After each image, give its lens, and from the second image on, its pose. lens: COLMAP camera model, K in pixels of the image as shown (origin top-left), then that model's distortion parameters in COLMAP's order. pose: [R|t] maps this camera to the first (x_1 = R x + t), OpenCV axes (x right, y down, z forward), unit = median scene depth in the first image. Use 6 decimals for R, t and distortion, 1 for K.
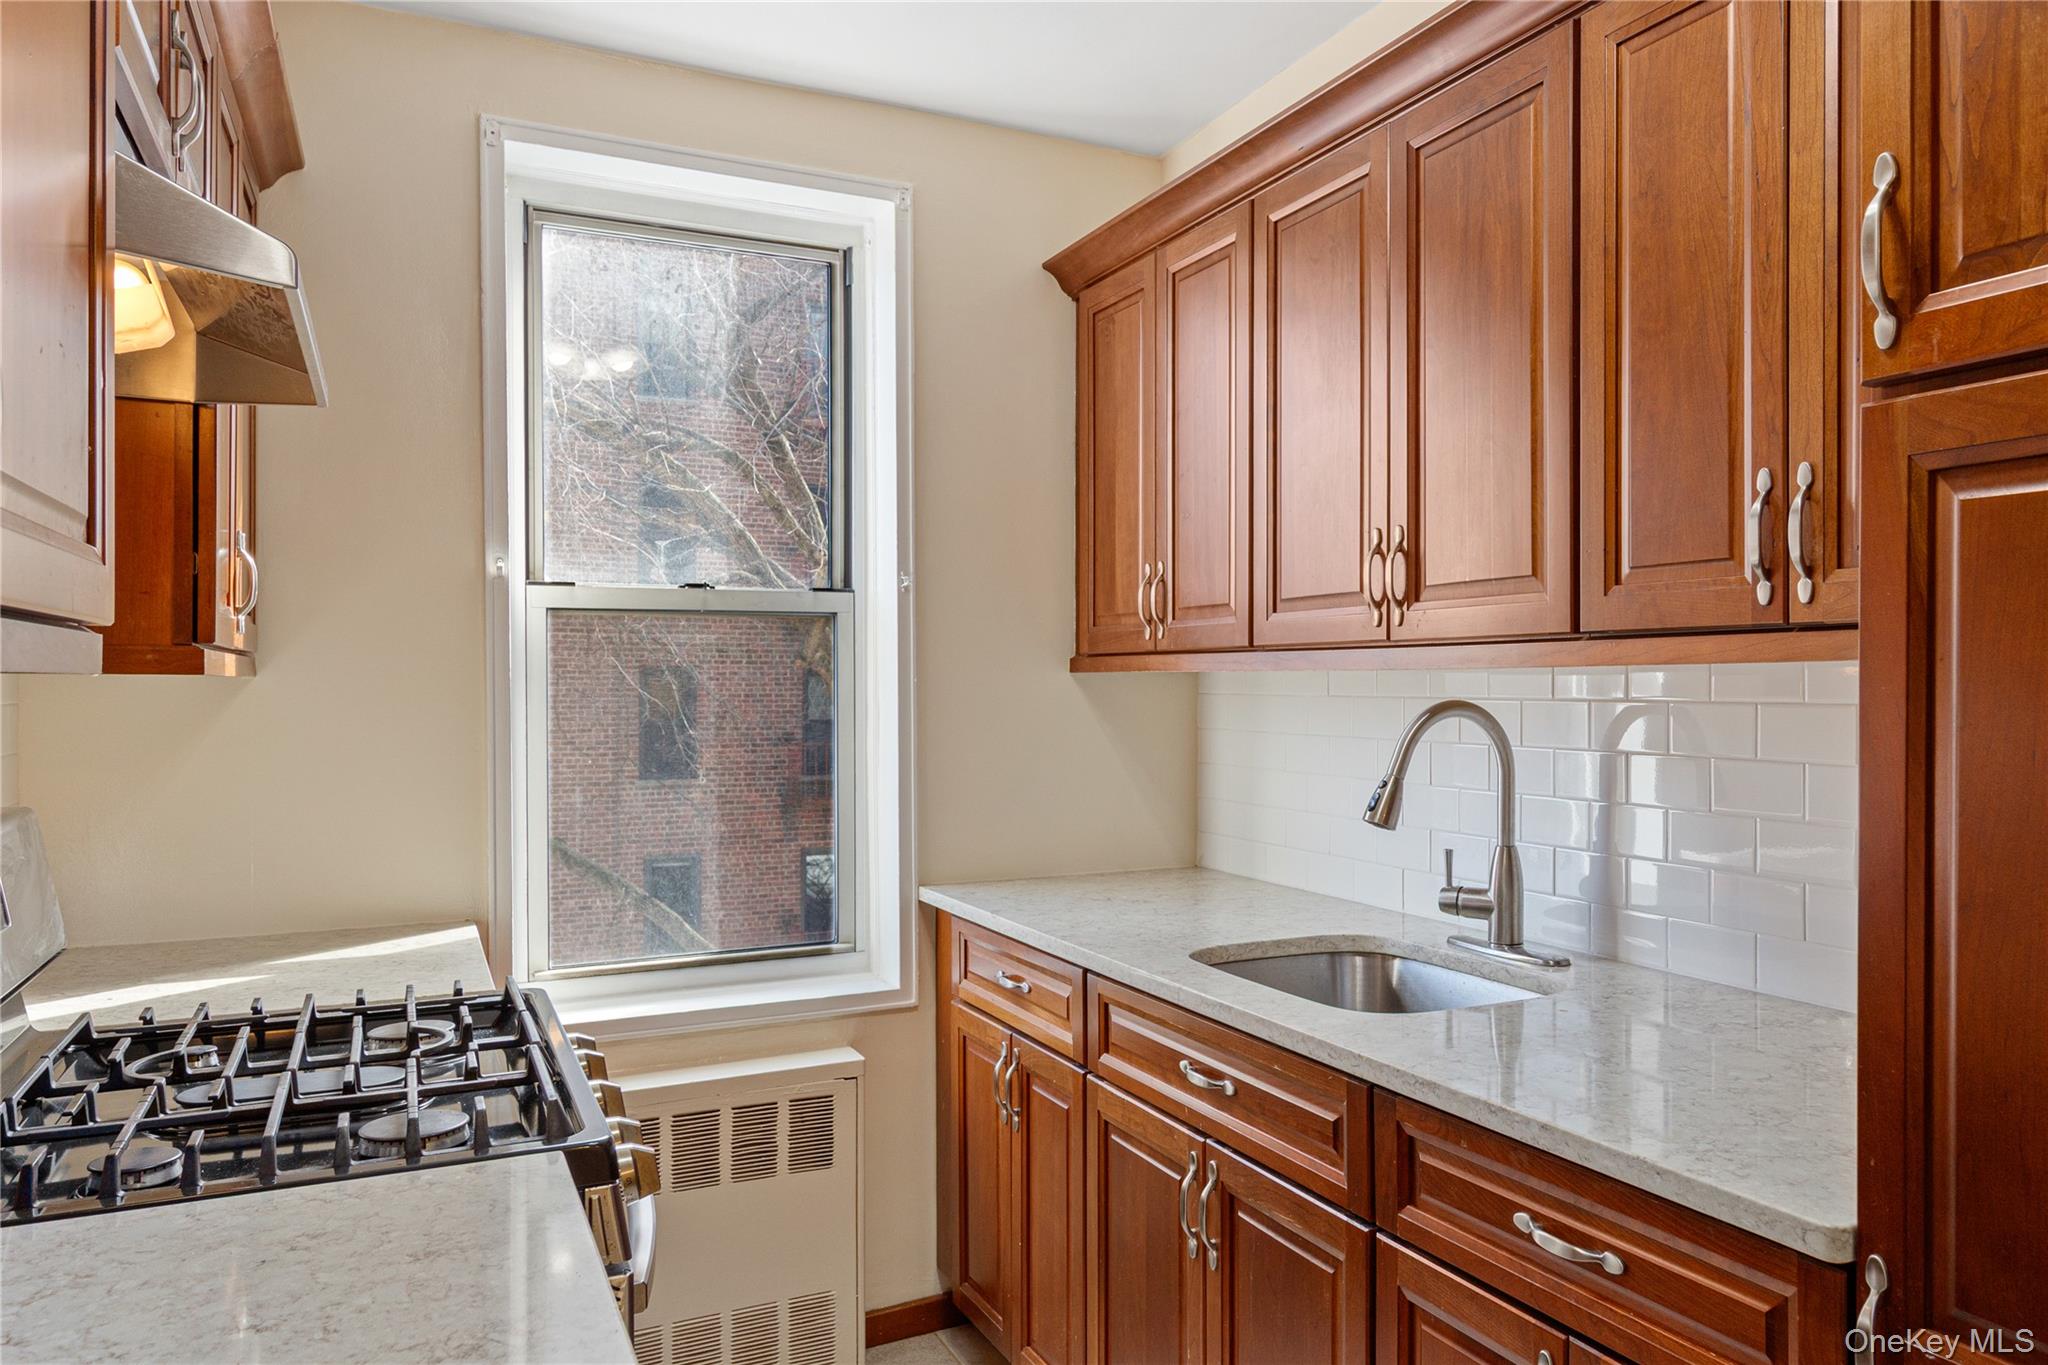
lens RADIAL K [[1455.2, 0, 1178.2], [0, 1455.2, 688.7], [0, 0, 1]] dist [0.000889, 0.011957]
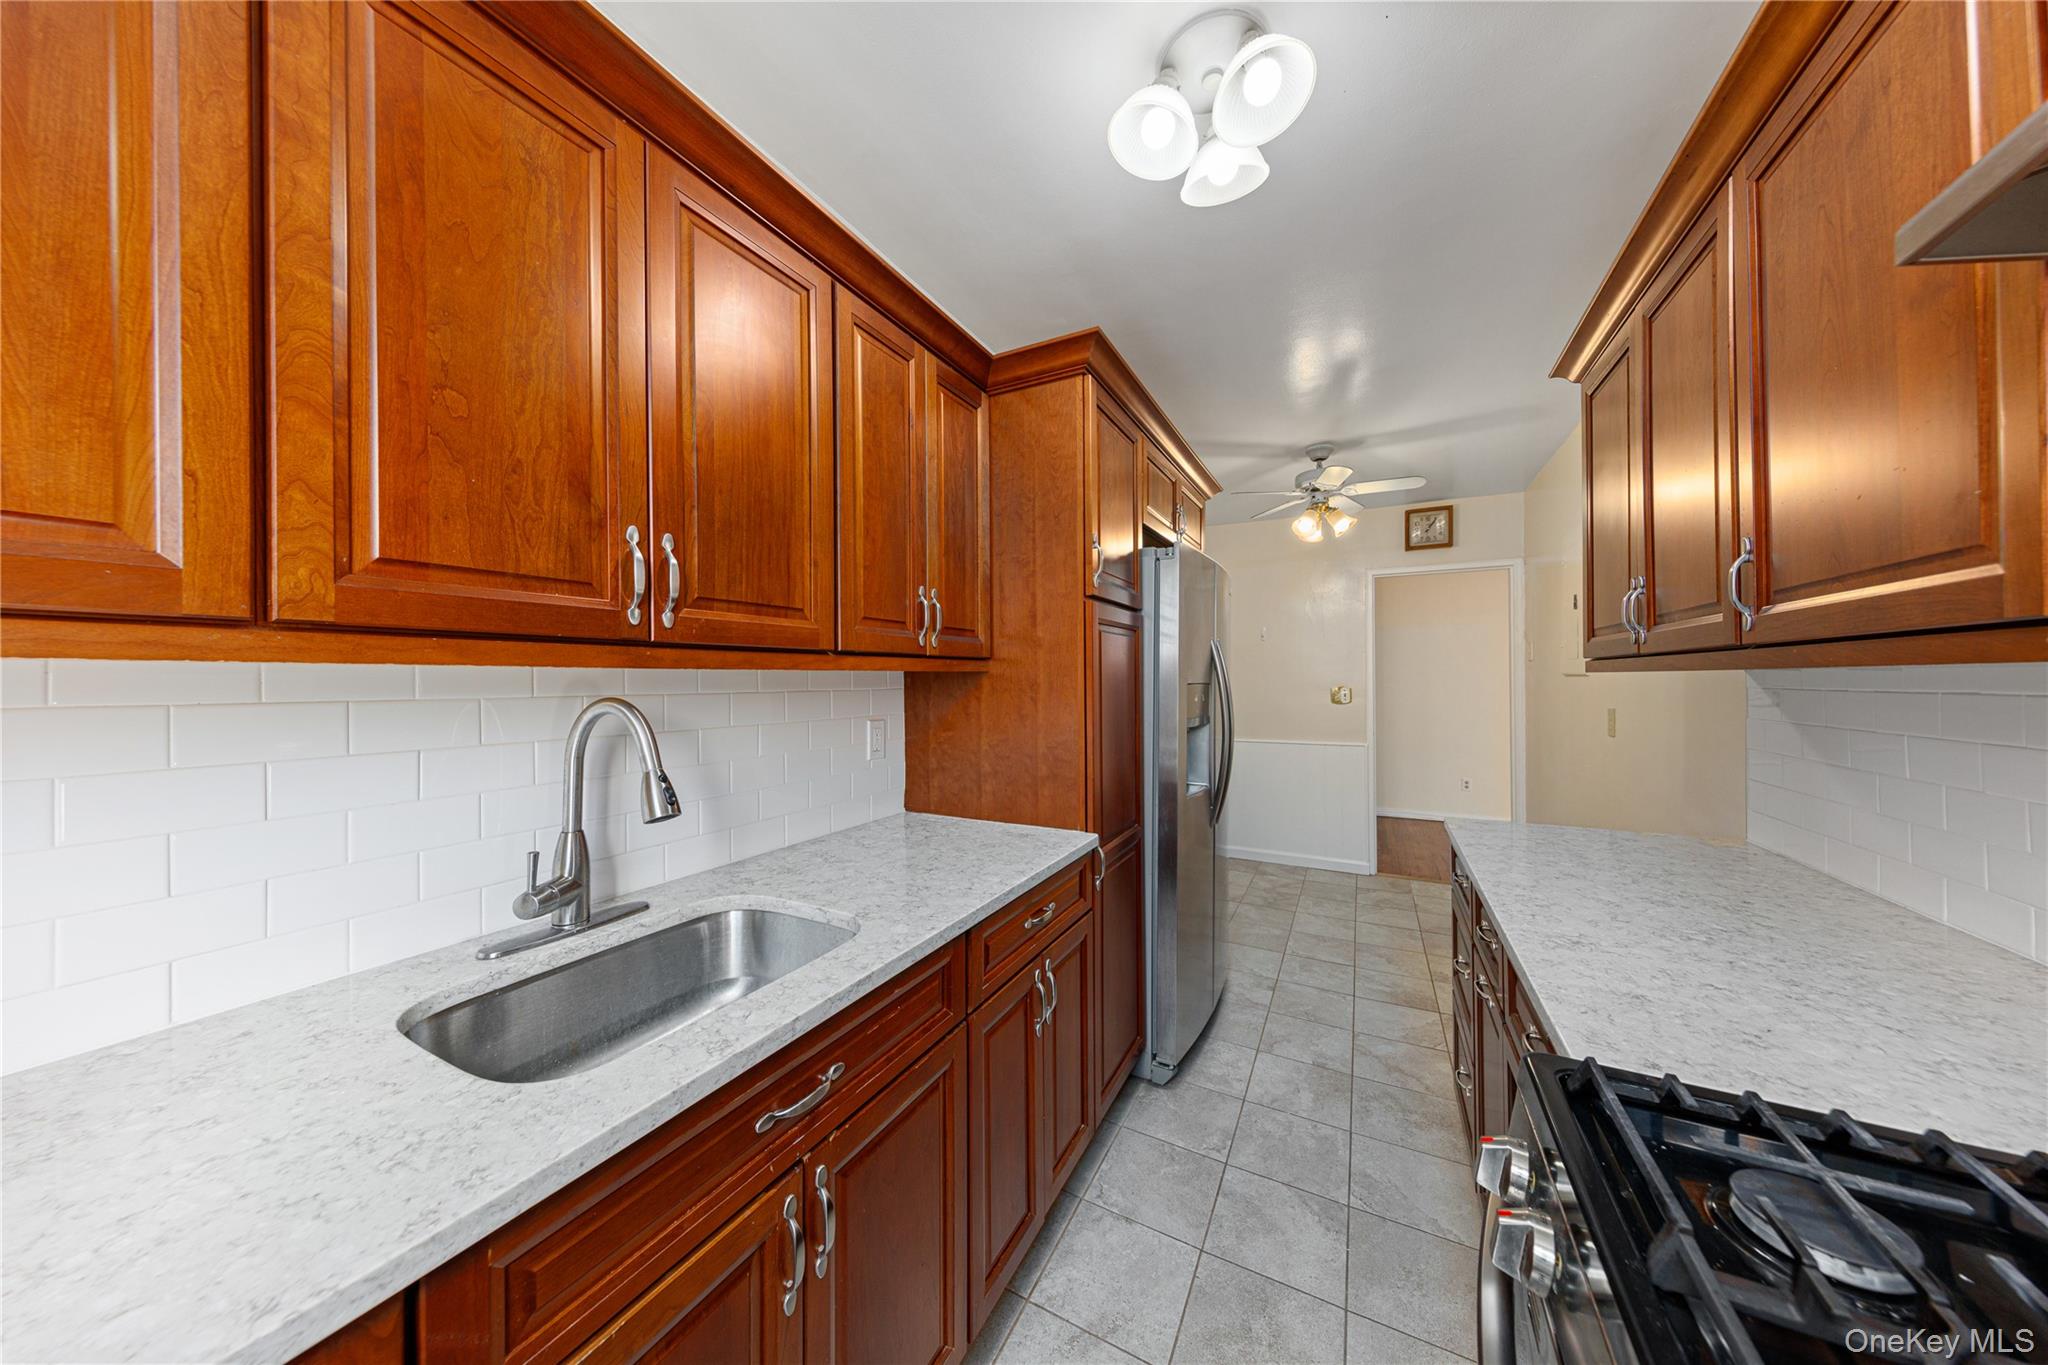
lens RADIAL K [[641.6, 0, 1023.3], [0, 641.6, 677.0], [0, 0, 1]] dist [0.005369, 0.000027]
pose [[-0.551735, 0.007376, 0.833987, -0.343706], [0.009344, 0.999953, -0.002663, -0.002324], [-0.833967, 0.006323, -0.551778, 0.928806]]
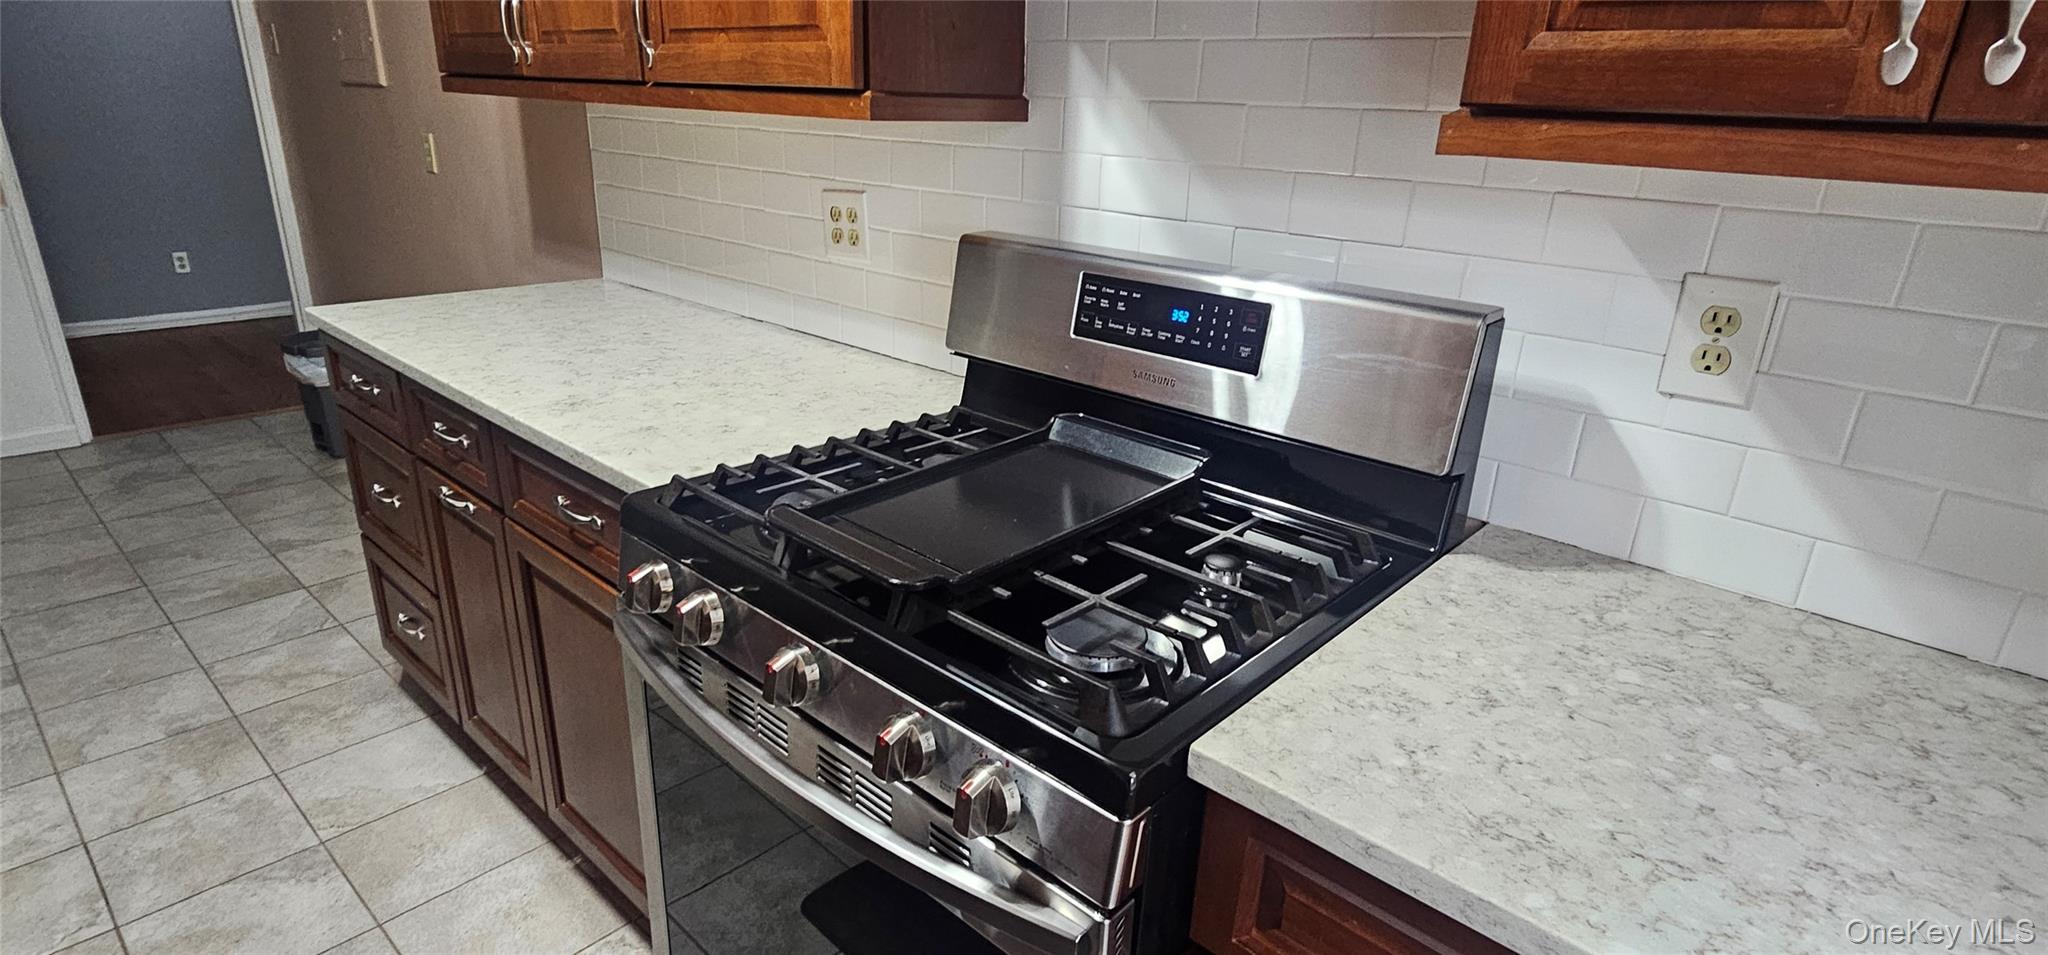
lens RADIAL K [[1000.8, 0, 1046.4], [0, 1000.8, 486.1], [0, 0, 1]] dist [-0.002352, -0.001006]
pose [[-0.934811, 0.084228, -0.345014, -0.246377], [-0.046991, 0.933594, 0.355239, -0.015898], [0.352024, 0.348294, -0.868775, 1.067526]]
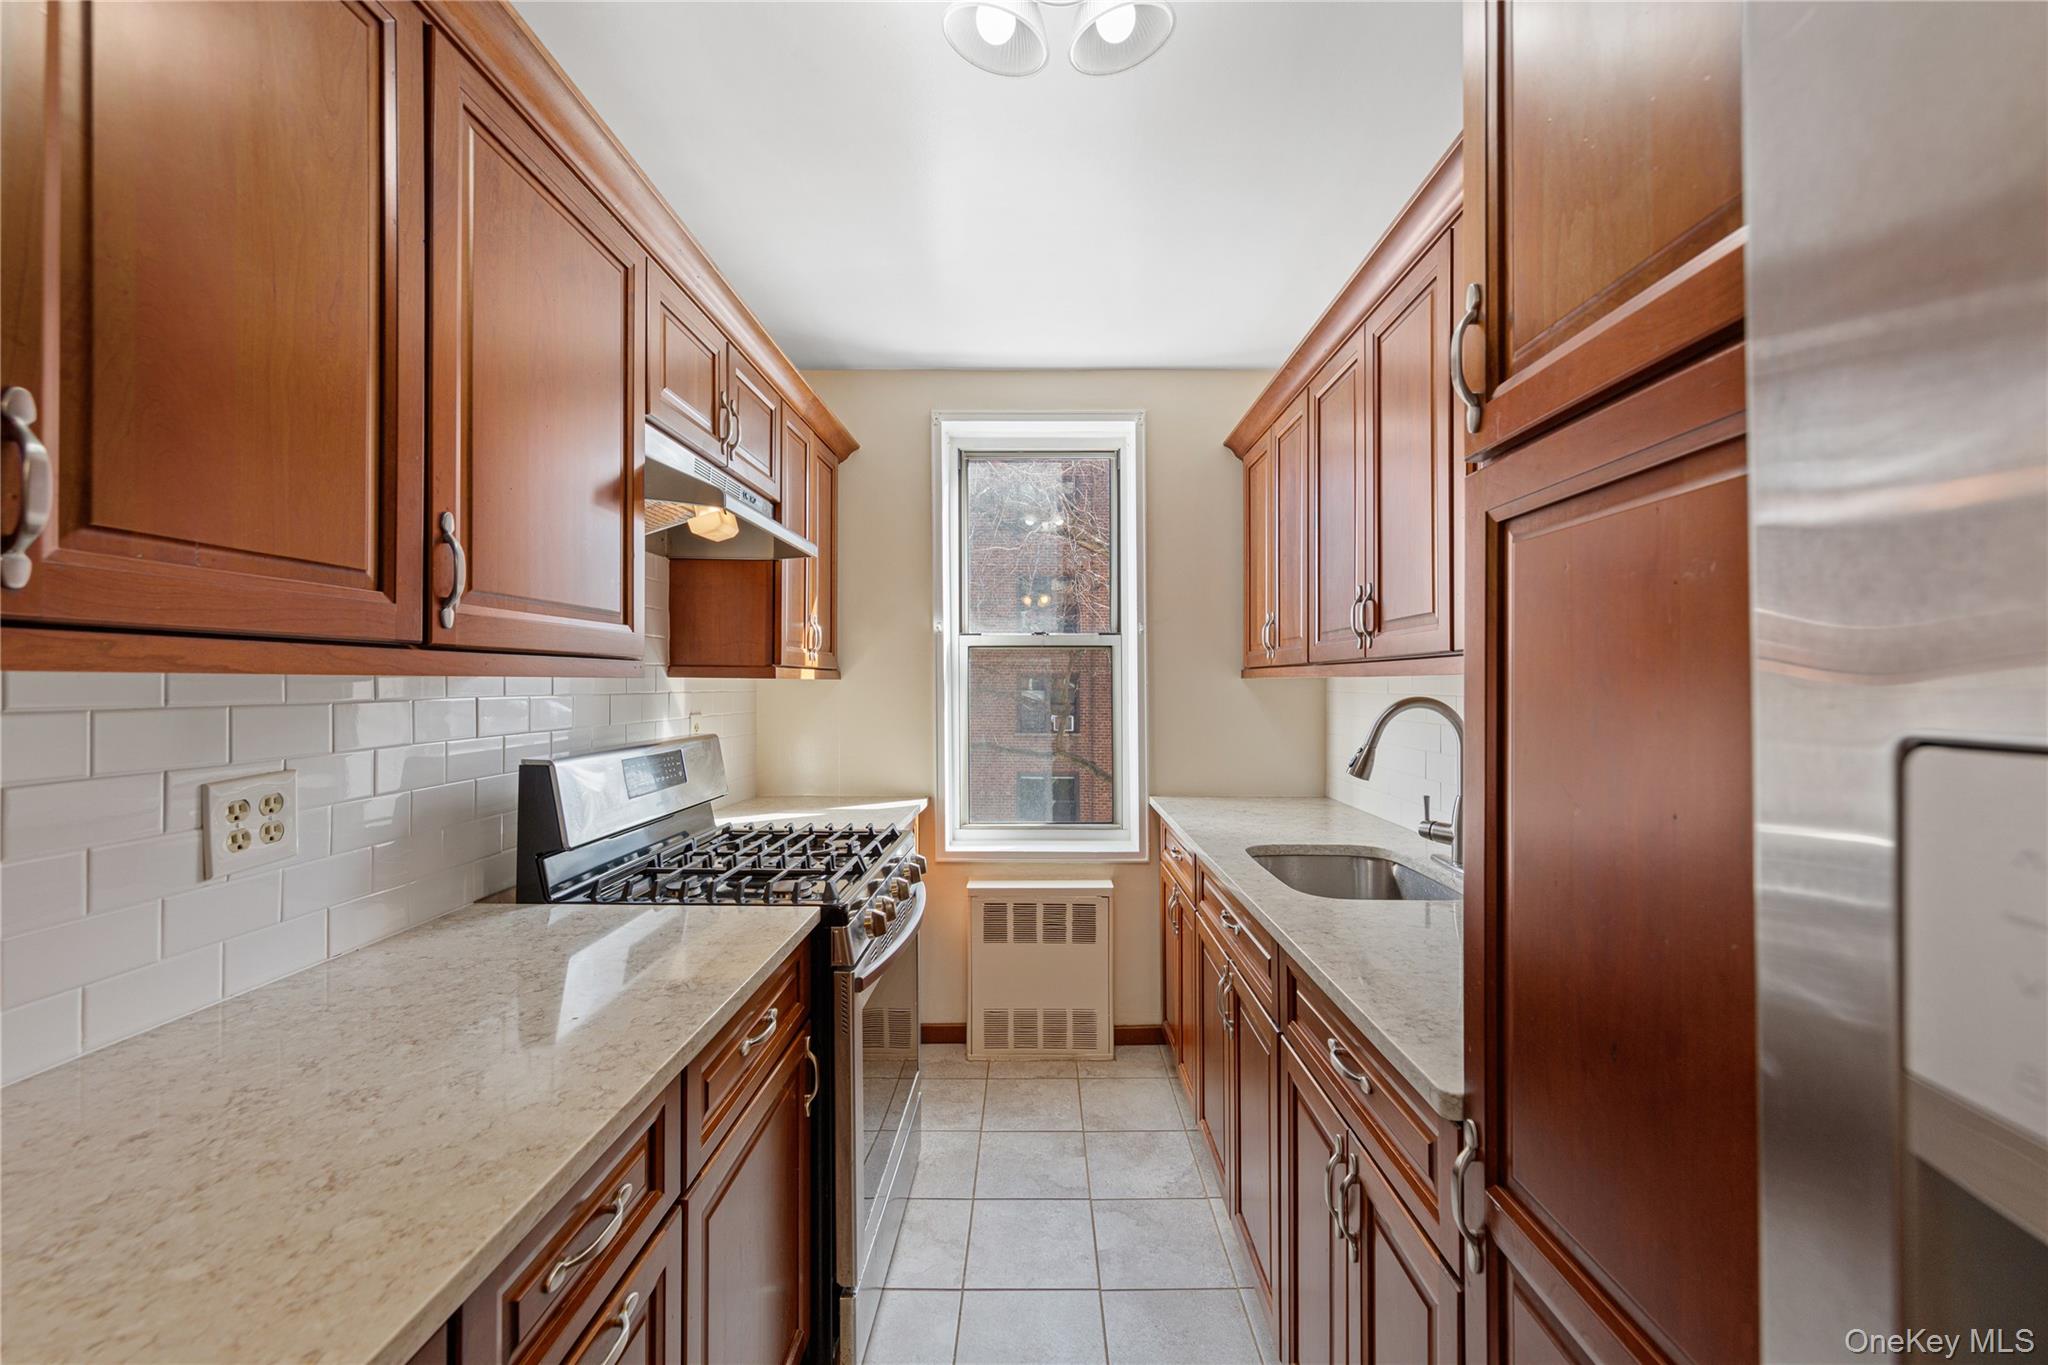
lens RADIAL K [[794.5, 0, 1036.5], [0, 794.5, 681.0], [0, 0, 1]] dist [0.000214, 0.000882]
pose [[0.877172, 0.002919, -0.480168, 0.217840], [-0.007030, 0.999952, -0.006765, 0.000038], [0.480125, 0.009310, 0.877151, 0.081475]]
